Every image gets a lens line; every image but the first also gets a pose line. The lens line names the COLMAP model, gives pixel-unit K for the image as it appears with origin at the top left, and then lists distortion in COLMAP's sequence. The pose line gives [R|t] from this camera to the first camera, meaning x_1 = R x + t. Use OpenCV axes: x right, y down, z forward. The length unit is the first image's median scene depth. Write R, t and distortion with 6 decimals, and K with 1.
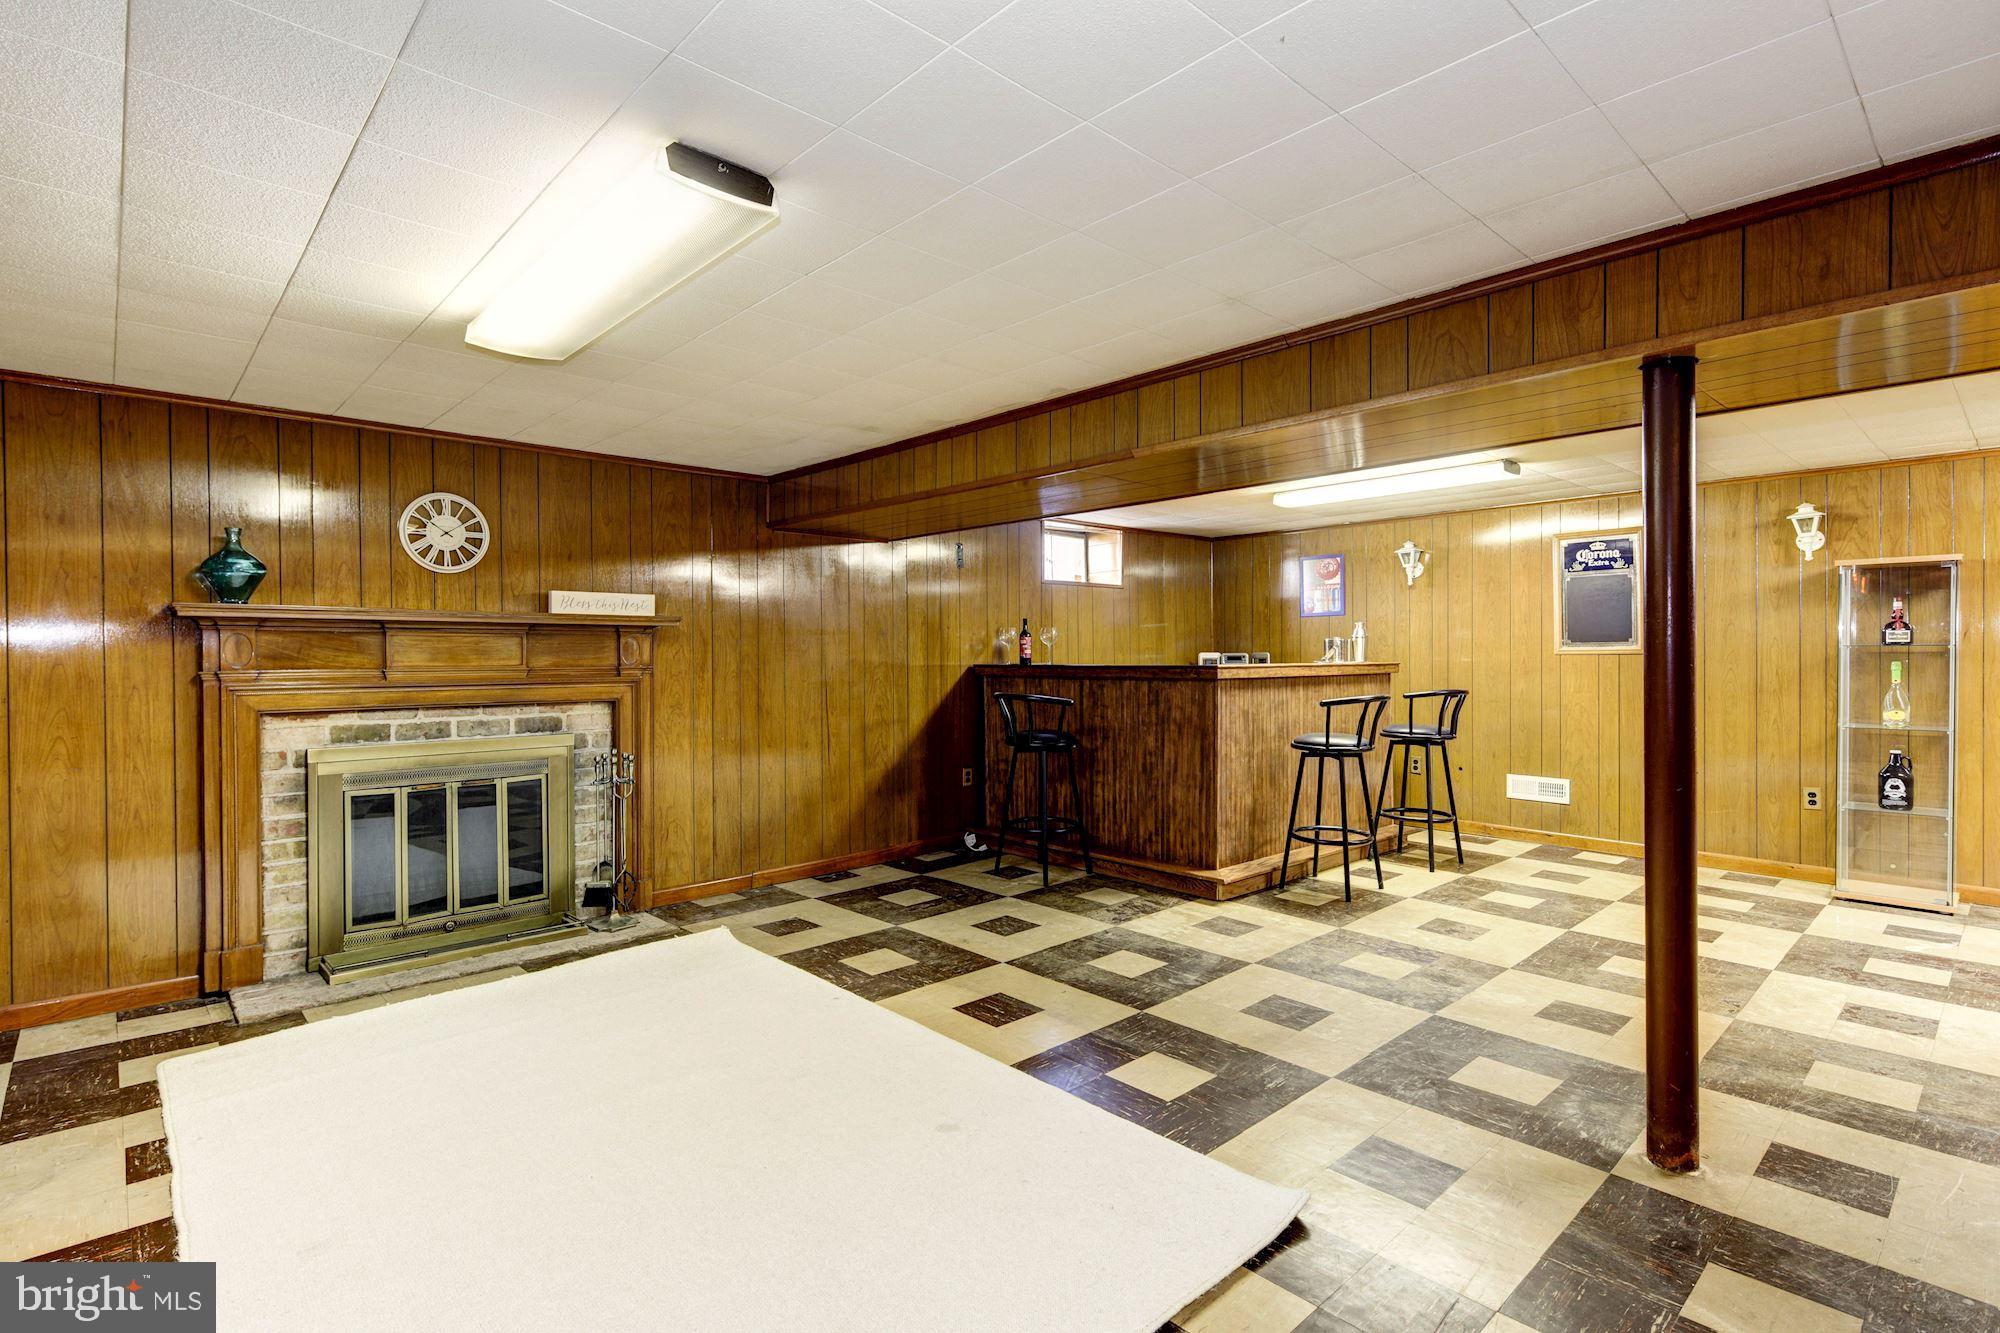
lens RADIAL K [[963.9, 0, 997.4], [0, 963.9, 660.9], [0, 0, 1]] dist [0.009205, -0.000989]
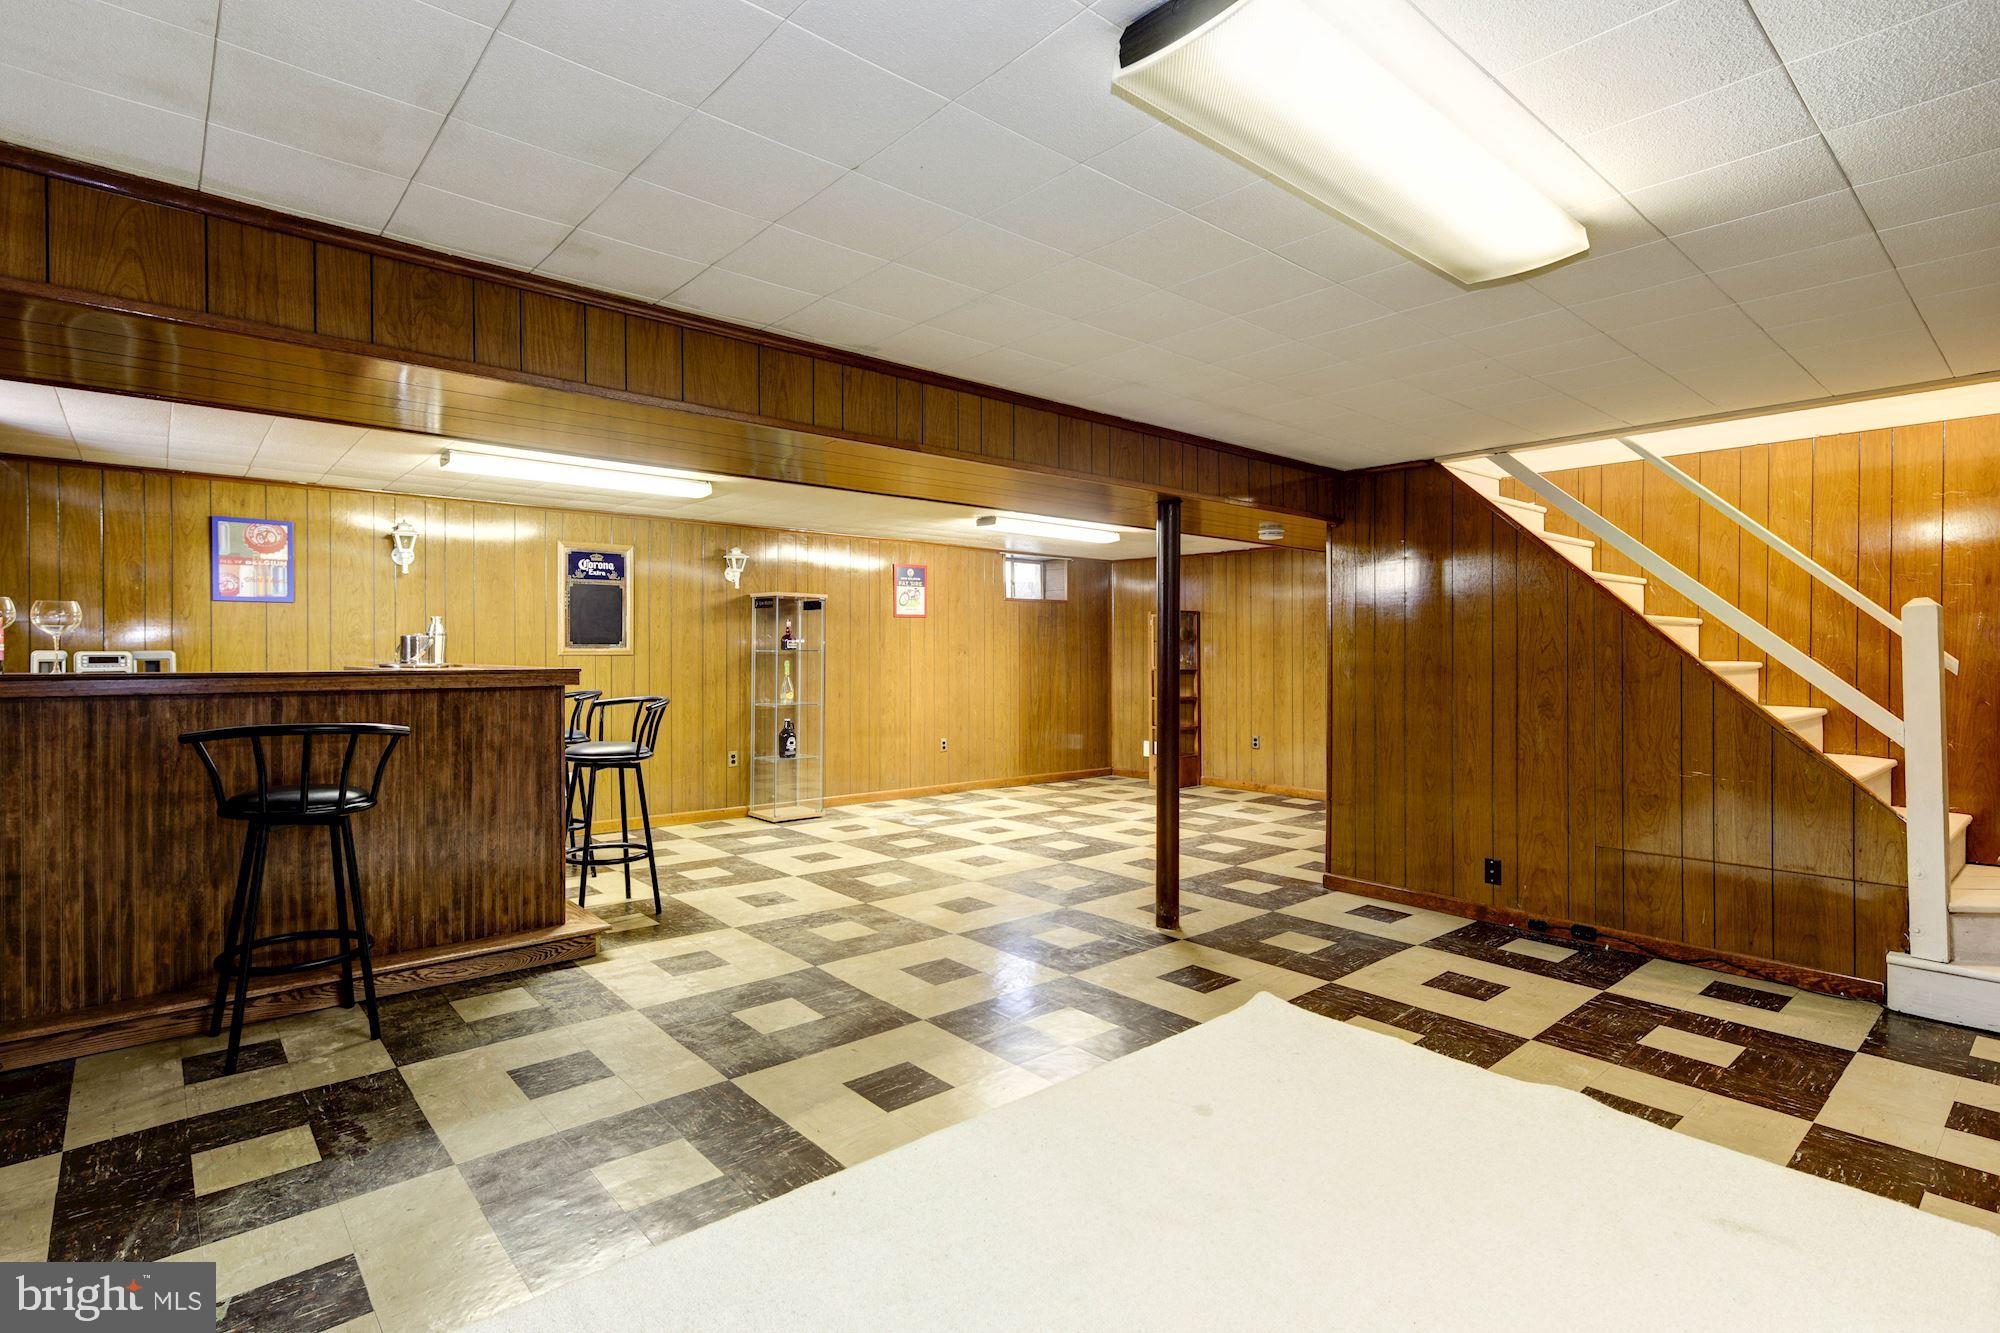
lens RADIAL K [[963.9, 0, 997.4], [0, 963.9, 660.9], [0, 0, 1]] dist [0.009205, -0.000989]
pose [[0.019779, -0.003828, 0.999797, -0.643619], [0.003235, 0.999988, 0.003765, -0.004092], [-0.999799, 0.003160, 0.019791, 0.703286]]
